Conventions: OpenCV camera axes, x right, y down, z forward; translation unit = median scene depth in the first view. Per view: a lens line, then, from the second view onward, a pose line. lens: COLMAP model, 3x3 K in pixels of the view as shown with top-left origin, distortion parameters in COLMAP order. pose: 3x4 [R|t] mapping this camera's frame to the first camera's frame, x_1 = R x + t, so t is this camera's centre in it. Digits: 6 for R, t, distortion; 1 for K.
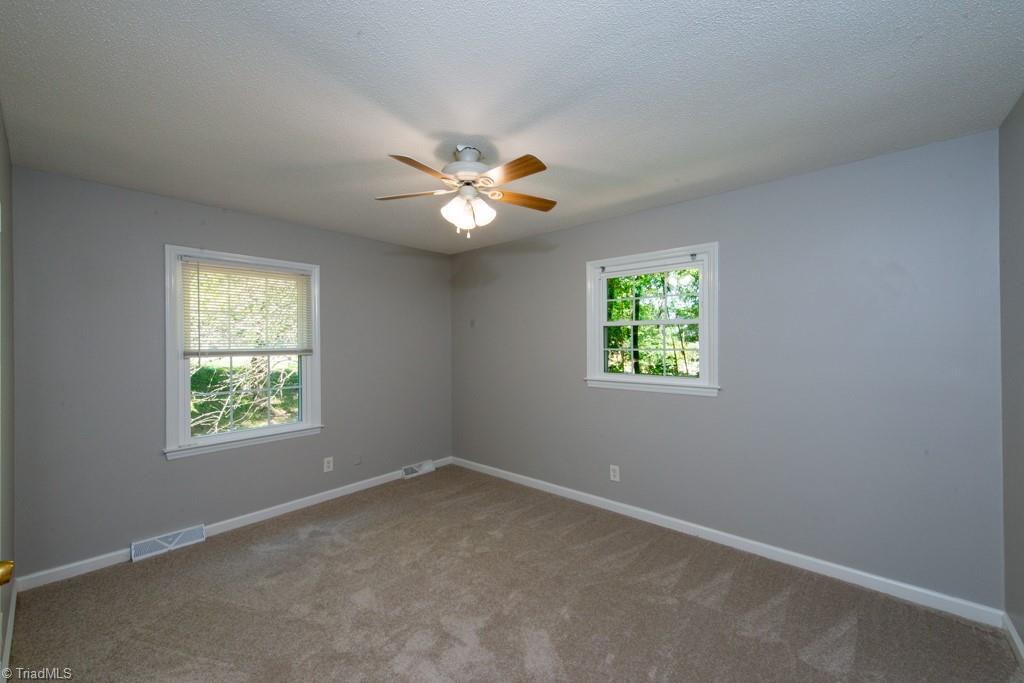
lens RADIAL K [[403.1, 0, 503.1], [0, 403.1, 342.6], [0, 0, 1]] dist [0.012962, 0.000080]
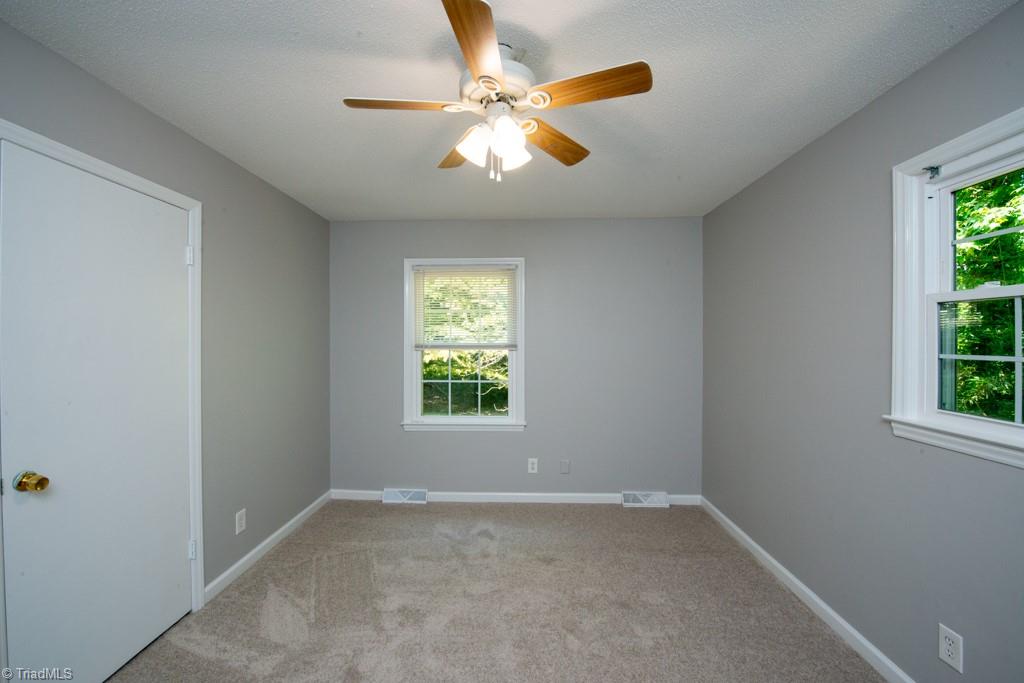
lens RADIAL K [[413.1, 0, 507.9], [0, 413.1, 341.8], [0, 0, 1]] dist [0.002173, 0.000186]
pose [[0.642053, 0.012667, -0.766556, 0.322341], [-0.003764, 0.999904, 0.013370, -0.003900], [0.766651, -0.005698, 0.642039, 0.390965]]
